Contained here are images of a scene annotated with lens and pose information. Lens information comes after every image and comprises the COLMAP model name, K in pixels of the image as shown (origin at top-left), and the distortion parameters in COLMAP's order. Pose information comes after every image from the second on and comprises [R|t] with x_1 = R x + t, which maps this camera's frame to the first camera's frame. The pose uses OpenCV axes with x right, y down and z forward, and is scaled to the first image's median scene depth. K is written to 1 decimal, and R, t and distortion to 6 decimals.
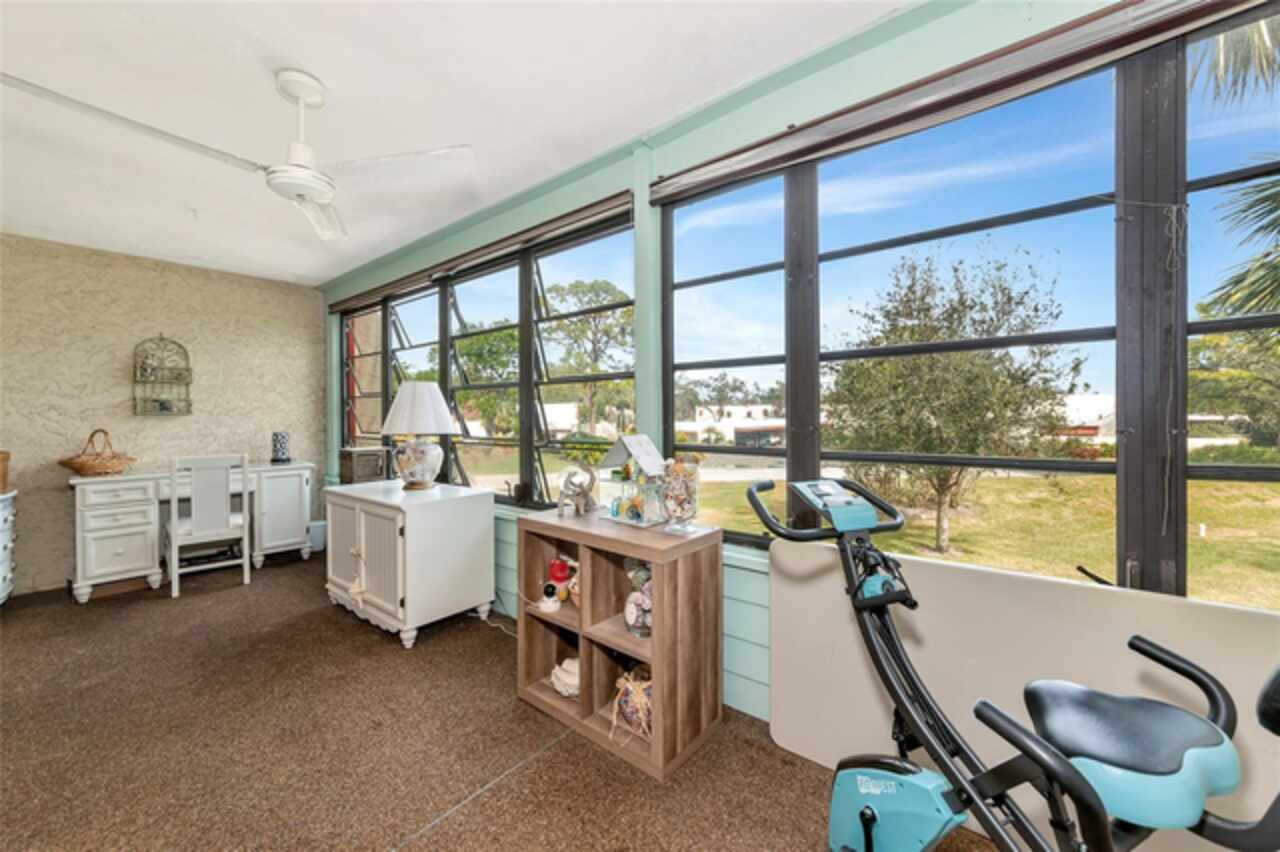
lens RADIAL K [[498.7, 0, 645.2], [0, 498.7, 411.3], [0, 0, 1]] dist [-0.000623, 0.000087]
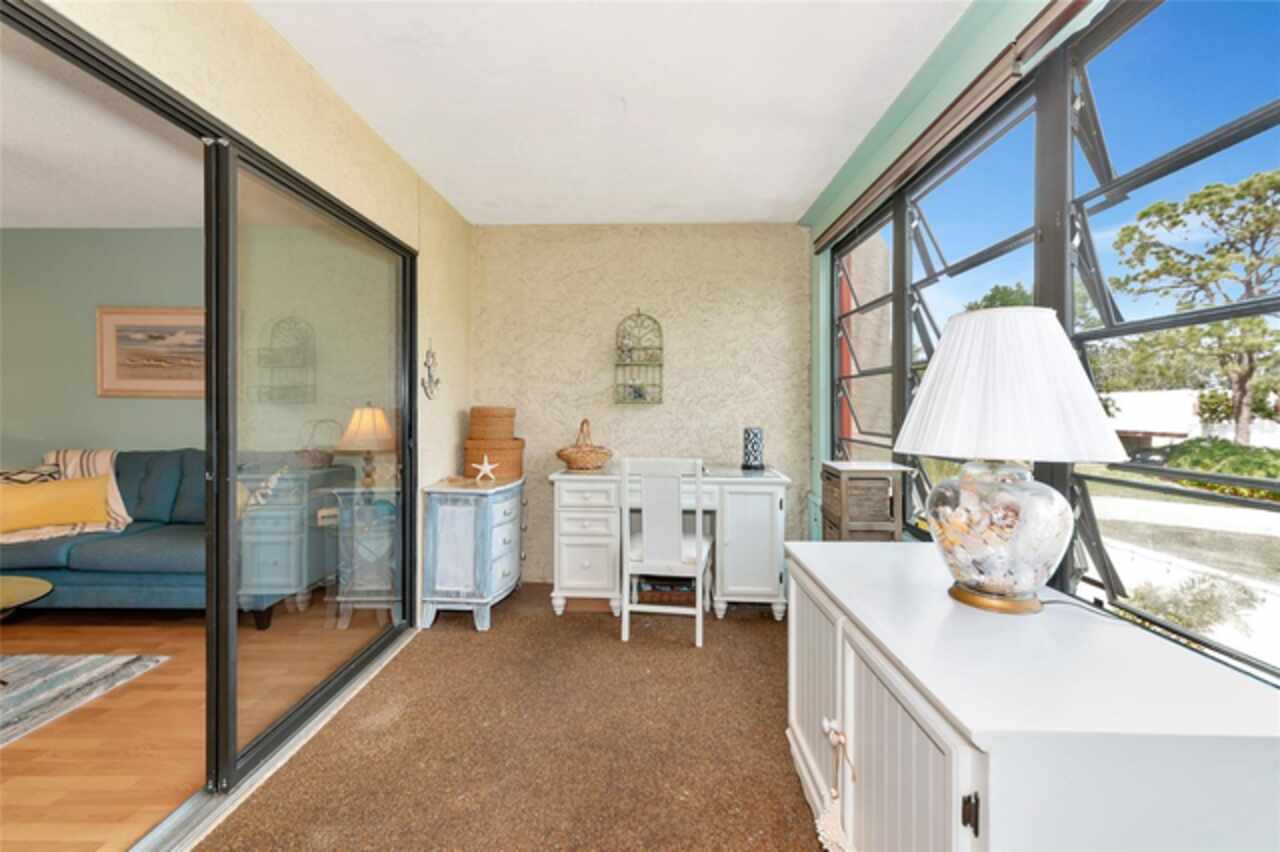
lens RADIAL K [[498.7, 0, 645.2], [0, 498.7, 411.3], [0, 0, 1]] dist [-0.000623, 0.000087]
pose [[0.593365, 0.014796, -0.804798, -0.269940], [-0.001877, 0.999854, 0.016997, 0.005980], [0.804931, -0.008575, 0.593306, 0.494540]]
